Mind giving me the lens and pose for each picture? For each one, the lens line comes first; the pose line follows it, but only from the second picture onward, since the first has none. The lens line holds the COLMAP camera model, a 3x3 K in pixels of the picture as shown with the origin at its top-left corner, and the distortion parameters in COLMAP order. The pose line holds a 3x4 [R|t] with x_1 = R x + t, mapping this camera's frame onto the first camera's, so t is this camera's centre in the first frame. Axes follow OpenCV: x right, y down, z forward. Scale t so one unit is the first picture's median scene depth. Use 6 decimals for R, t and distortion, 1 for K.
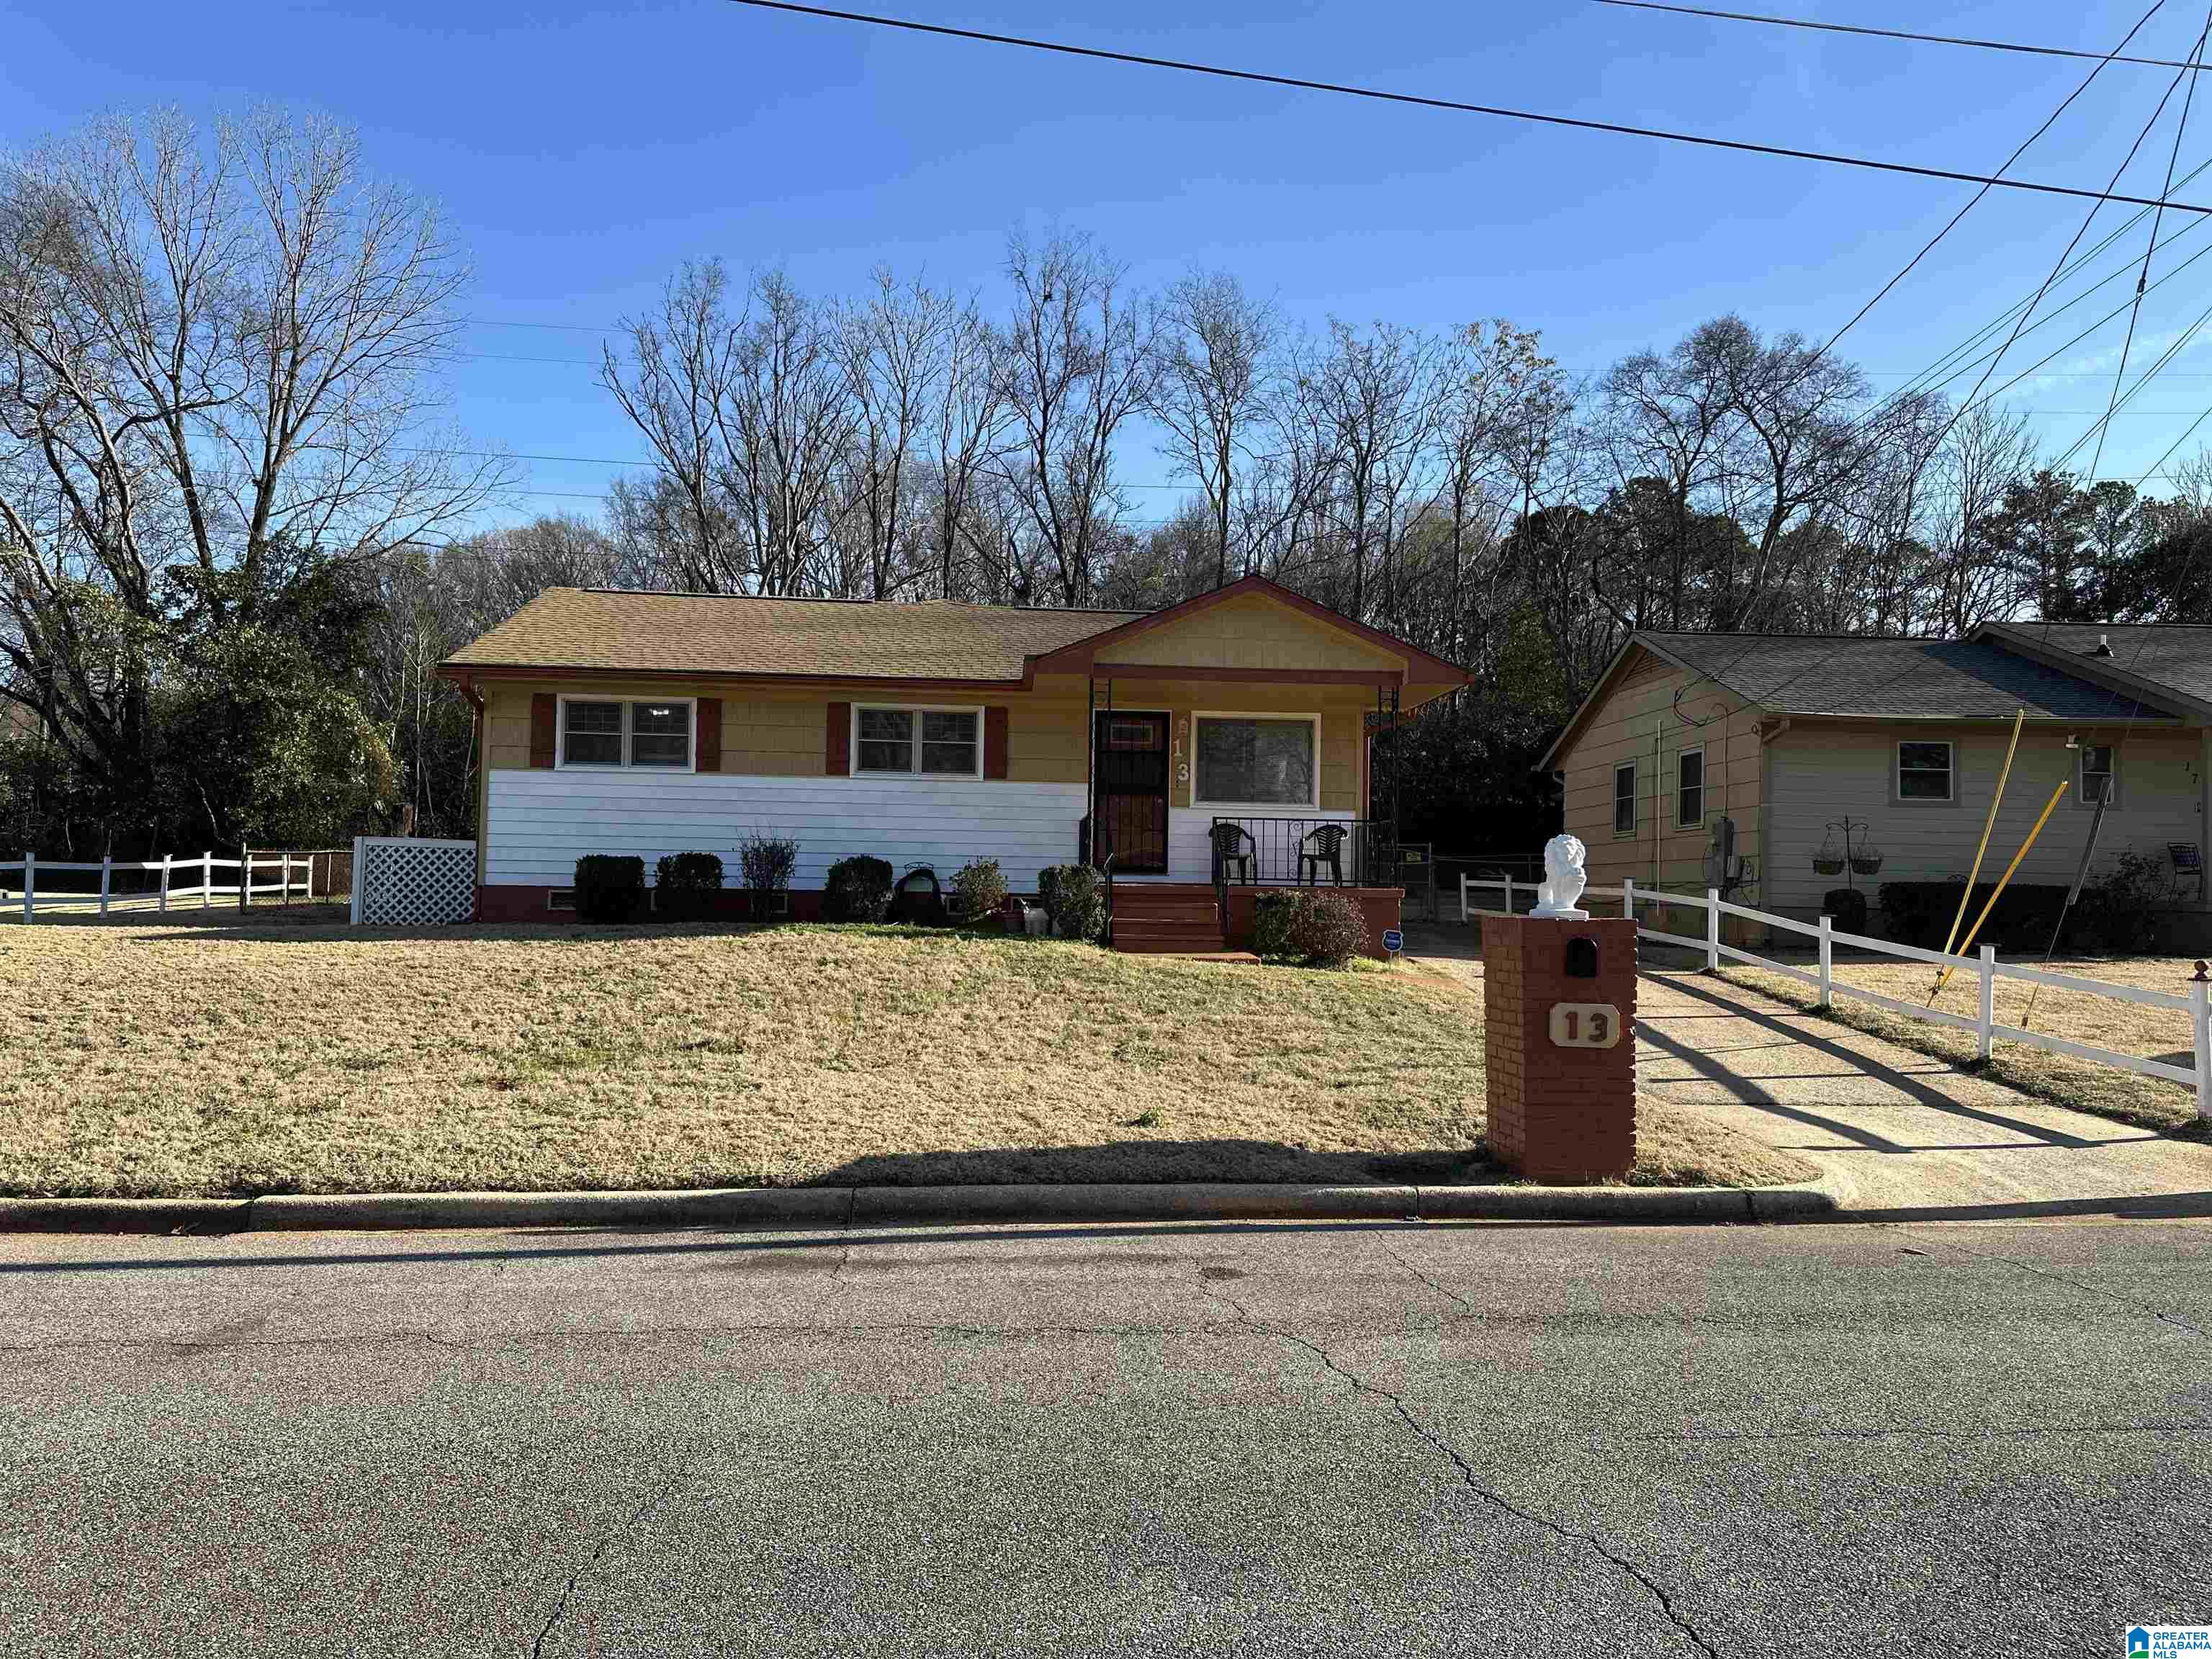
lens RADIAL K [[1596.6, 0, 1108.6], [0, 1596.6, 859.8], [0, 0, 1]] dist [0.133064, -0.208308]
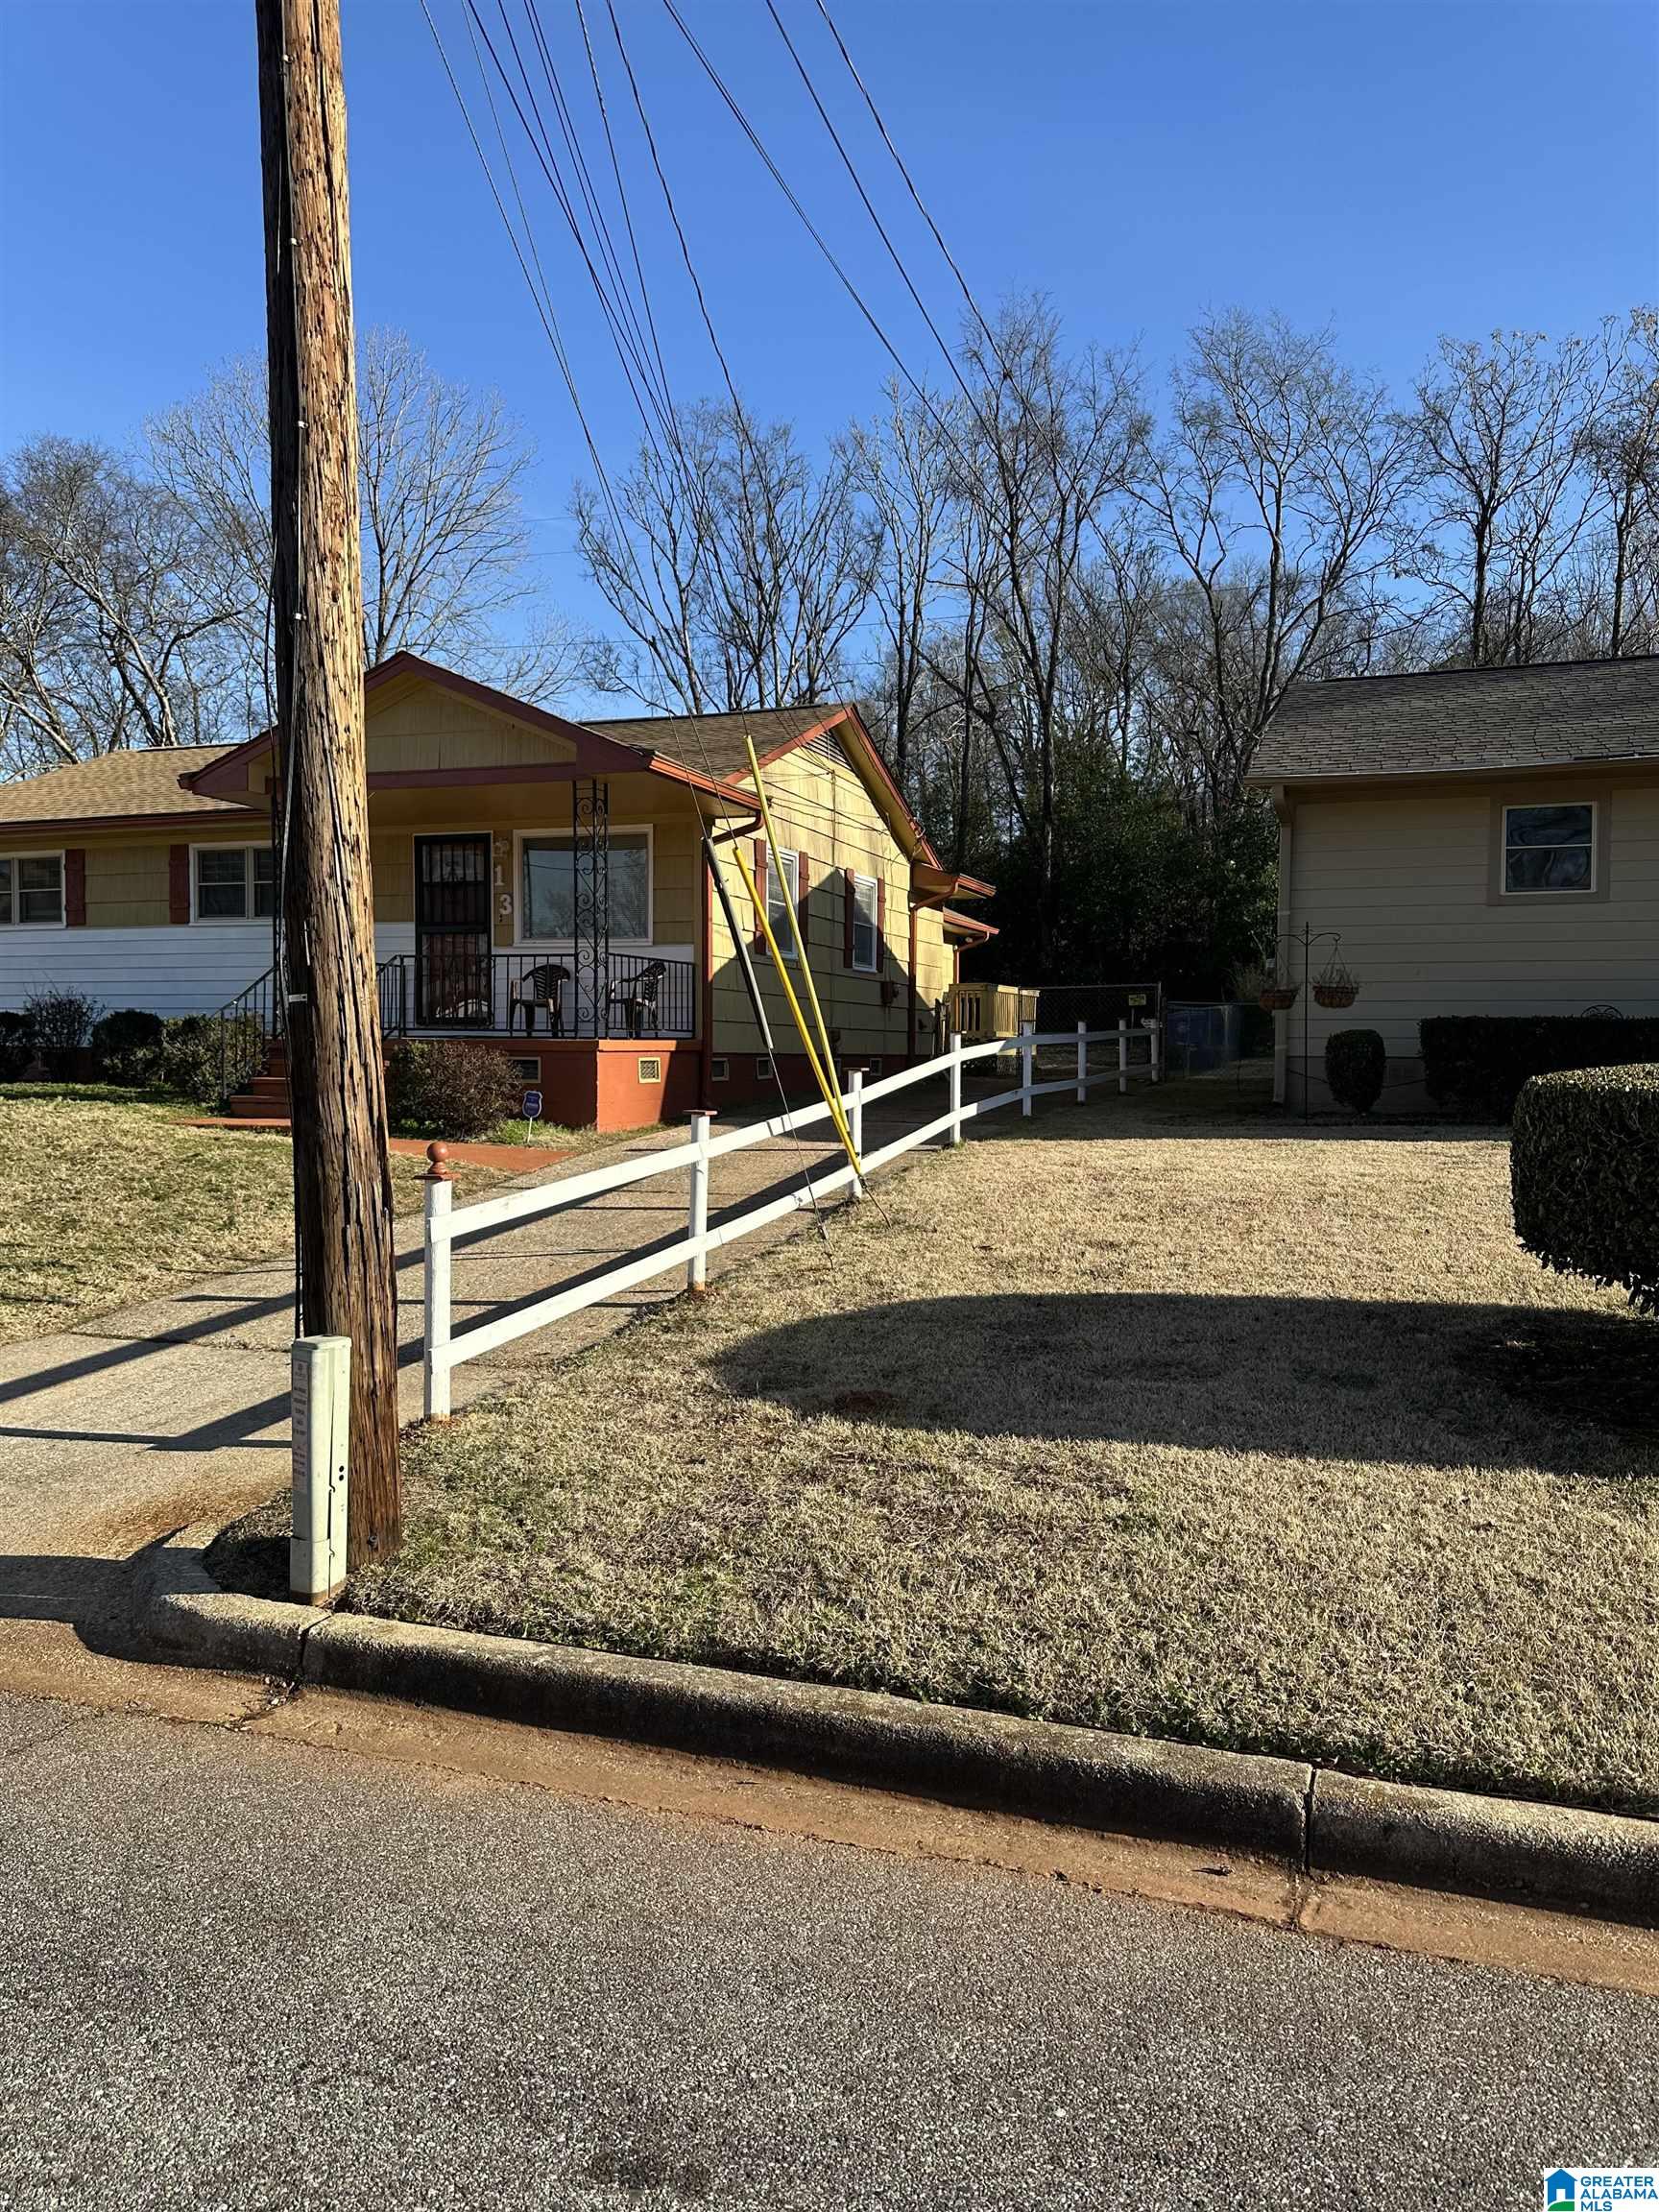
lens RADIAL K [[1654.9, 0, 829.5], [0, 1654.9, 1106.0], [0, 0, 1]] dist [0.007455, 0.000123]
pose [[0.905426, 0.002803, -0.424496, 0.574242], [0.017402, 0.998893, 0.043714, 0.016913], [0.424148, -0.046967, 0.904374, 0.282331]]
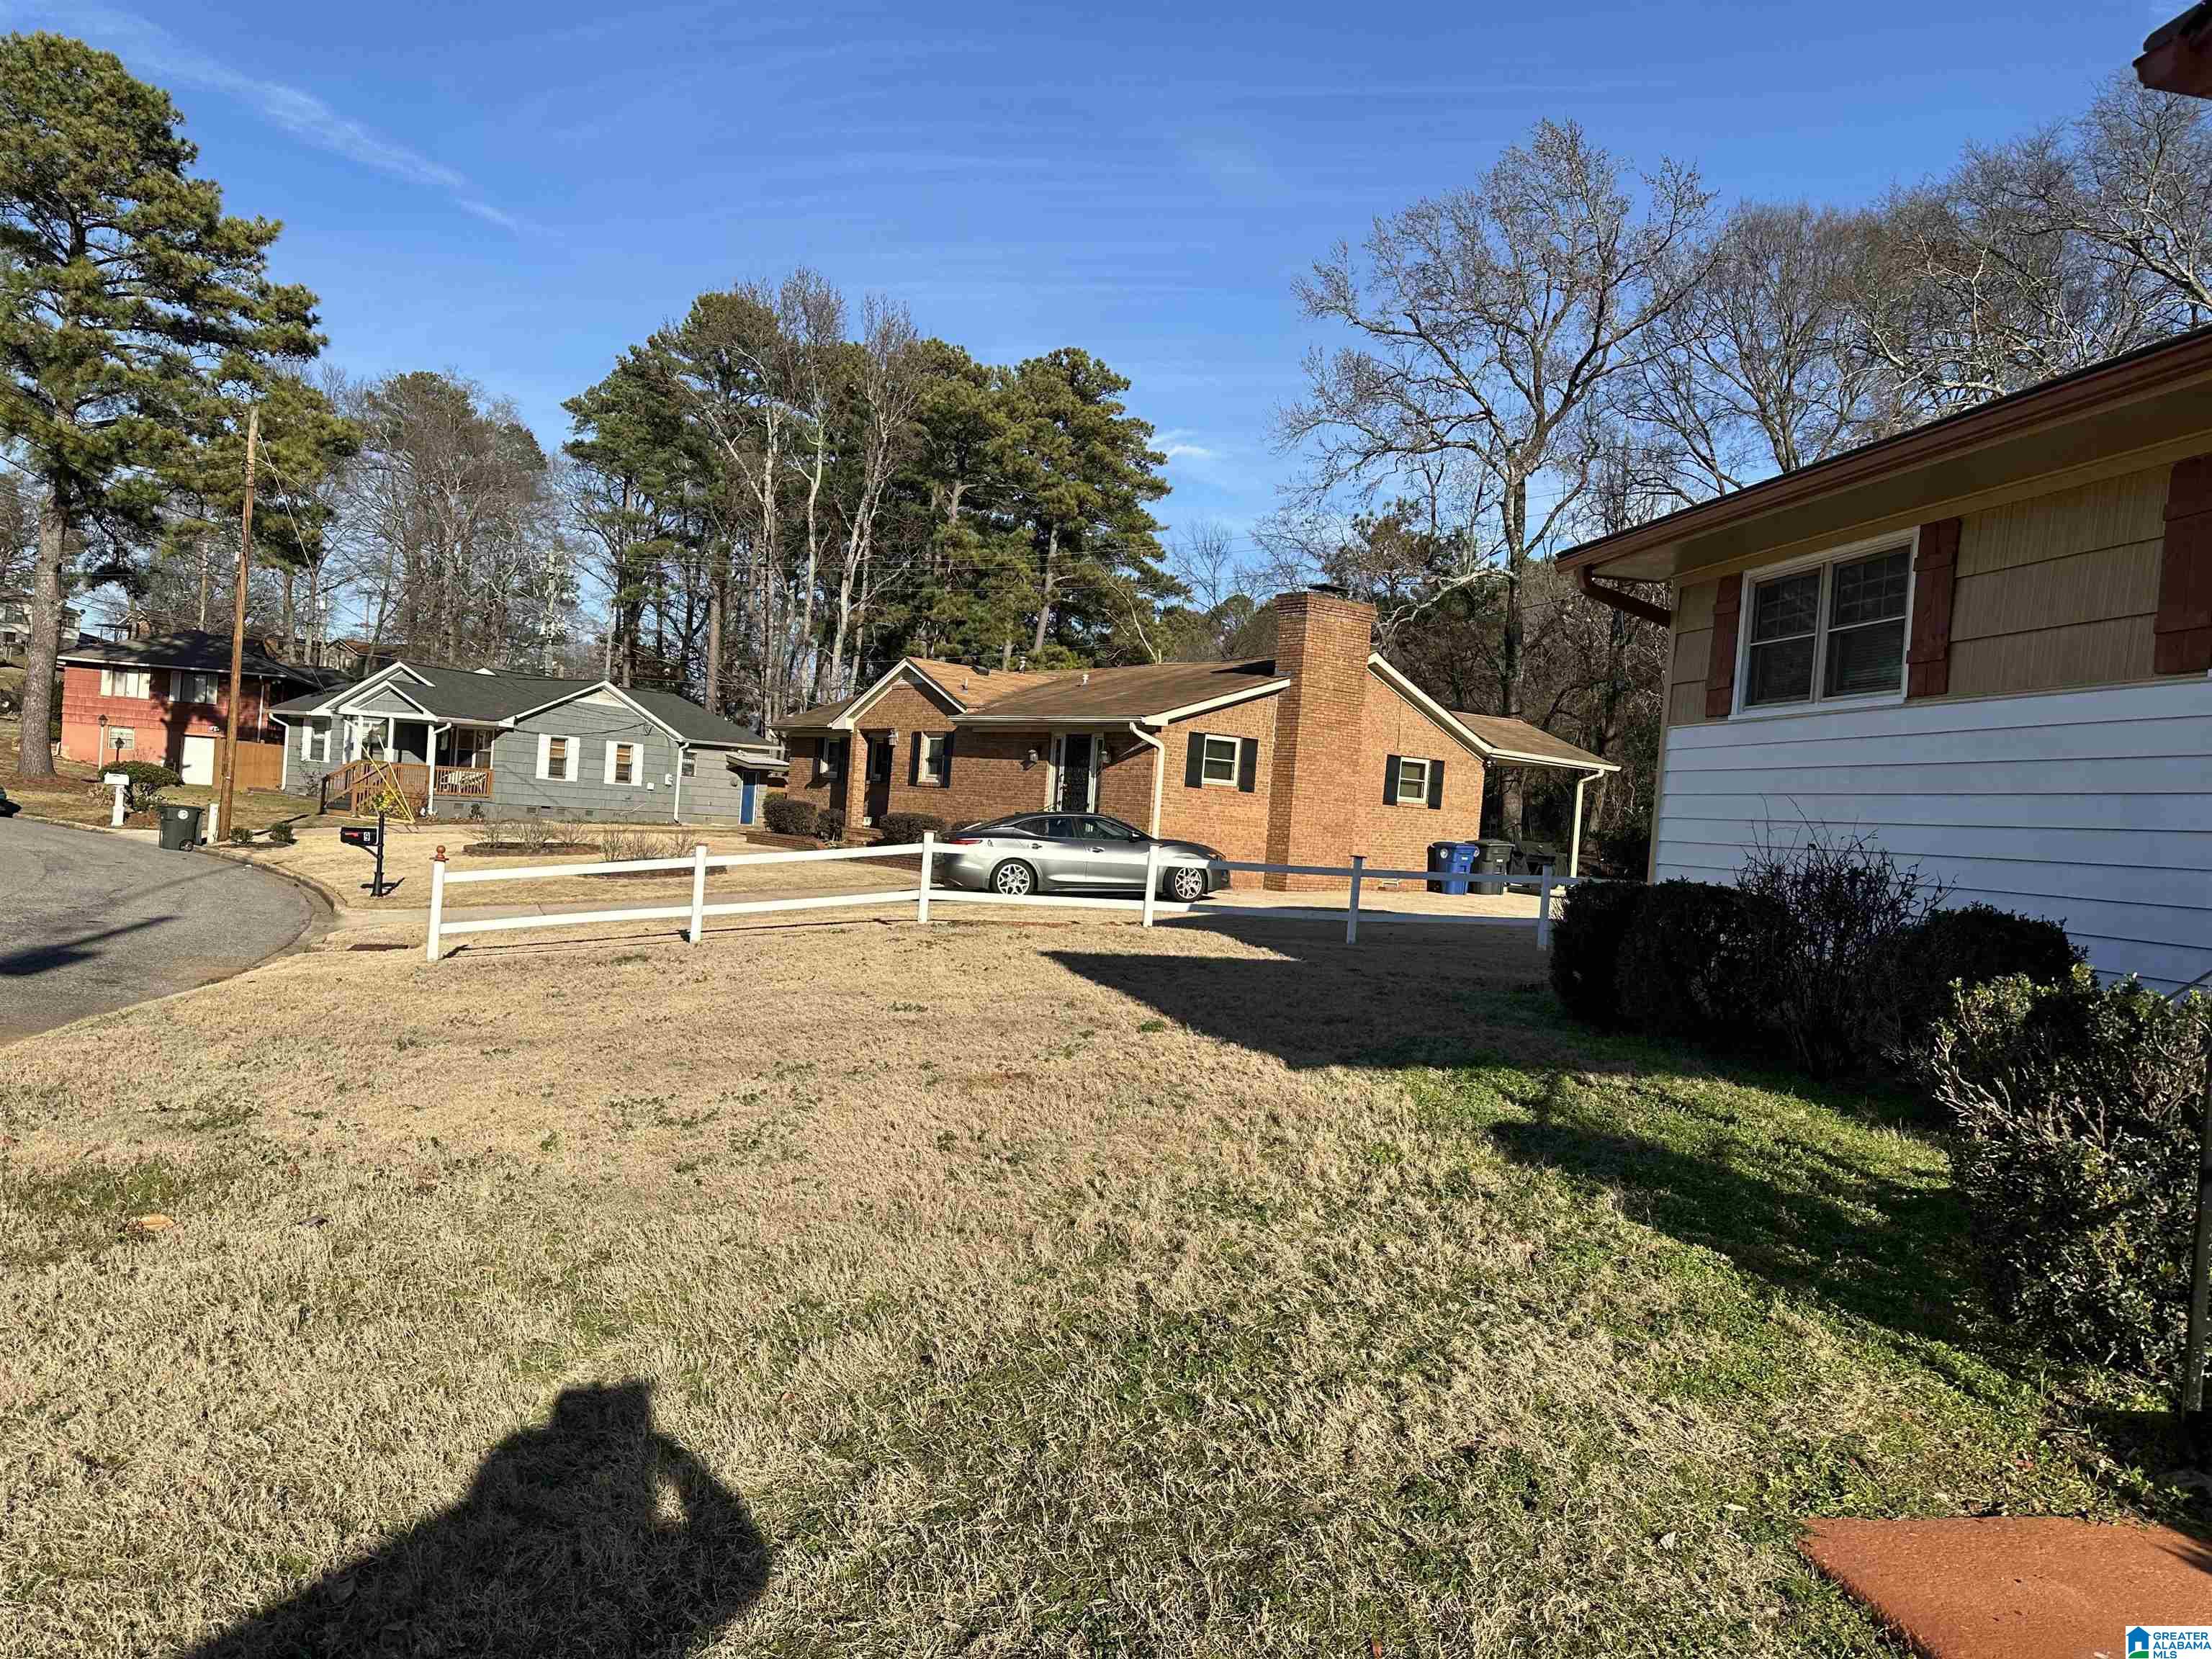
lens RADIAL K [[1654.9, 0, 1106.0], [0, 1654.9, 829.5], [0, 0, 1]] dist [0.007455, 0.000123]
pose [[0.135144, -0.007436, -0.990798, 0.145315], [-0.053645, 0.998450, -0.014810, -0.002964], [0.989373, 0.055153, 0.134536, 0.721663]]
